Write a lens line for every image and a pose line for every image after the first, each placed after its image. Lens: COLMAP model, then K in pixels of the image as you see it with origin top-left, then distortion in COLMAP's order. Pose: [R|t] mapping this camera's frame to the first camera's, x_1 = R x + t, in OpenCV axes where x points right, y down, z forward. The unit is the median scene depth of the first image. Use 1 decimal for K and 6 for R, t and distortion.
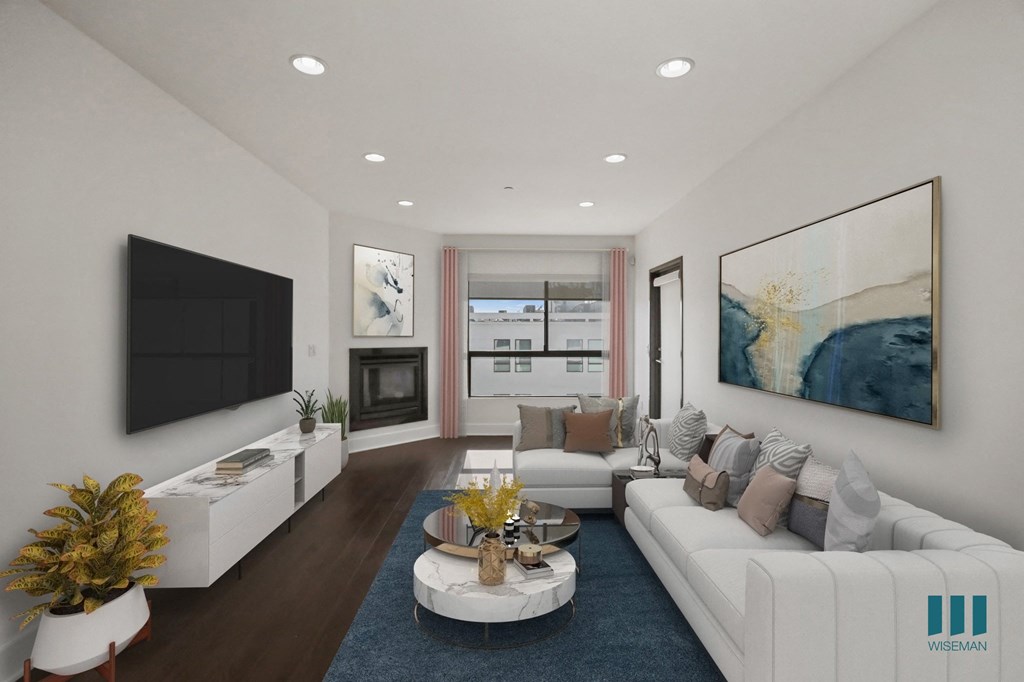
lens RADIAL K [[460.5, 0, 512.0], [0, 460.5, 341.0], [0, 0, 1]] dist [0.000051, 0.000230]
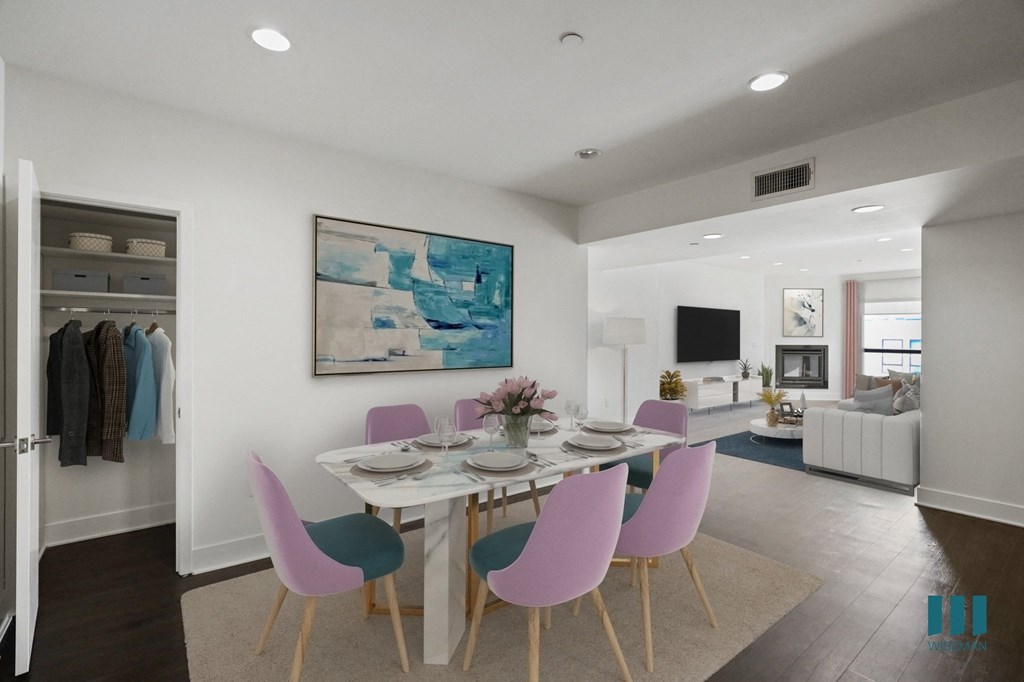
lens RADIAL K [[460.5, 0, 512.0], [0, 460.5, 341.0], [0, 0, 1]] dist [0.000051, 0.000230]
pose [[0.465713, 0.009371, -0.884886, 0.772010], [-0.029487, 0.999553, -0.004934, 0.047230], [0.884445, 0.028391, 0.465781, -0.810138]]
